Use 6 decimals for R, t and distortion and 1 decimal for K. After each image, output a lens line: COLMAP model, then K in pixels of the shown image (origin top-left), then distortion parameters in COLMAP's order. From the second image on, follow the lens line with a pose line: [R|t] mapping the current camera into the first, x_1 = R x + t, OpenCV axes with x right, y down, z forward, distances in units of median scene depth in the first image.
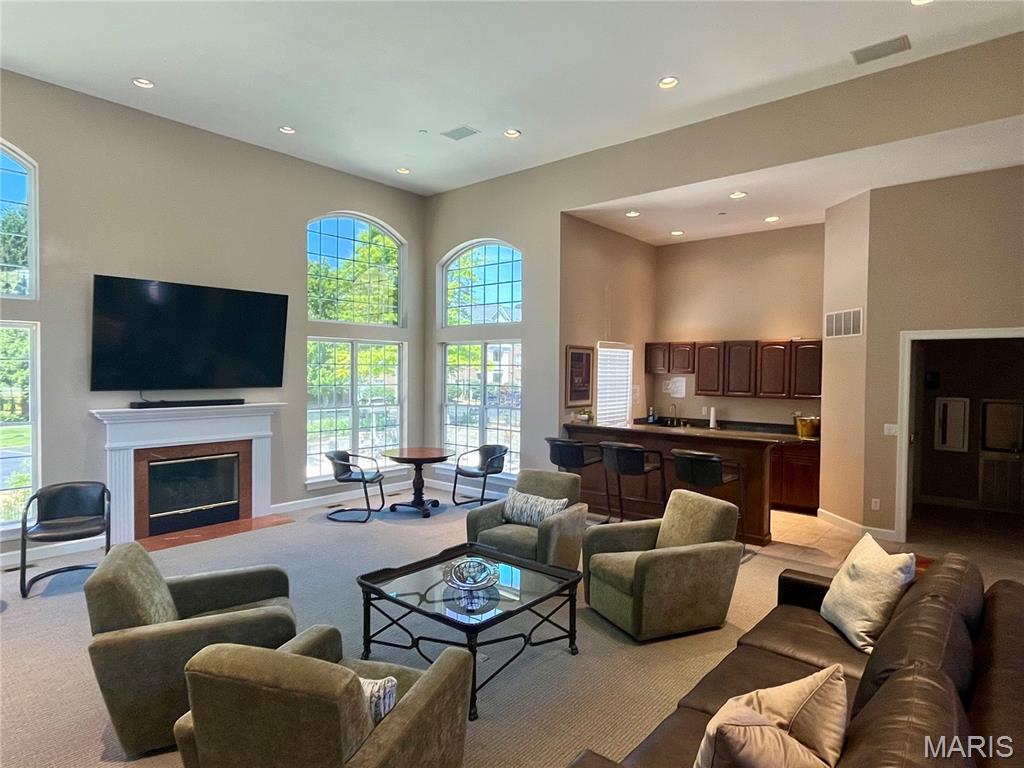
lens RADIAL K [[582.1, 0, 510.0], [0, 582.1, 384.5], [0, 0, 1]] dist [0.001522, 0.000074]
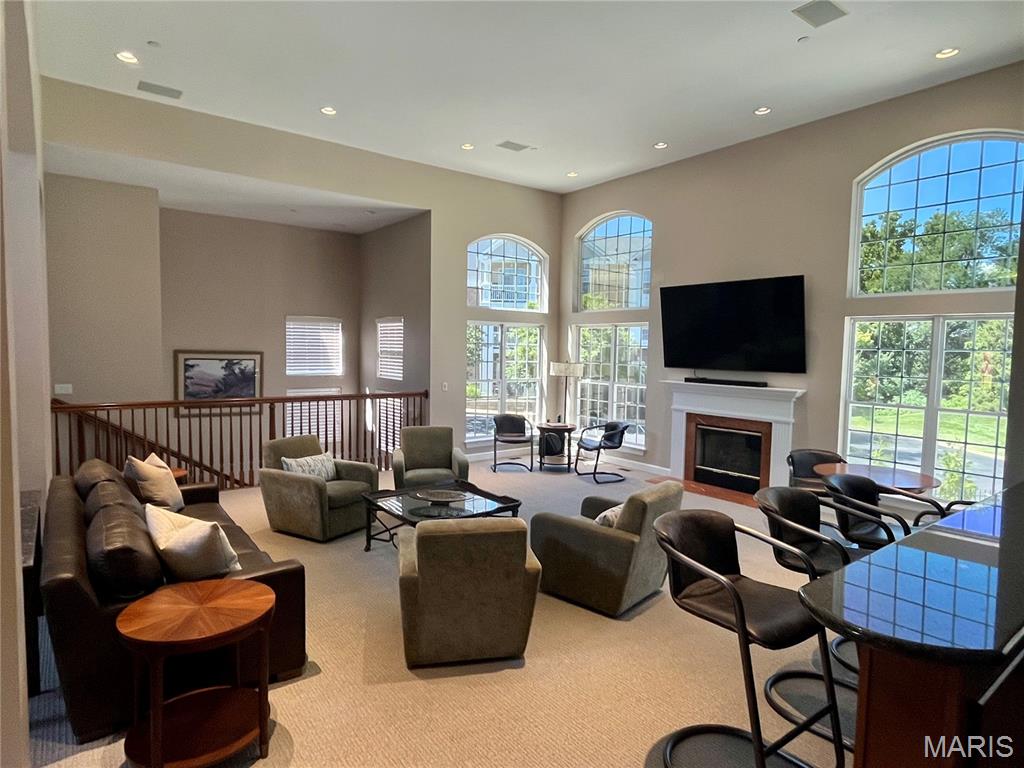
lens RADIAL K [[582.1, 0, 510.0], [0, 582.1, 384.5], [0, 0, 1]] dist [0.001522, 0.000074]
pose [[-0.207406, 0.048742, -0.977040, 0.733820], [-0.044982, 0.997226, 0.059297, -0.014244], [0.977220, 0.056248, -0.204638, 0.853654]]
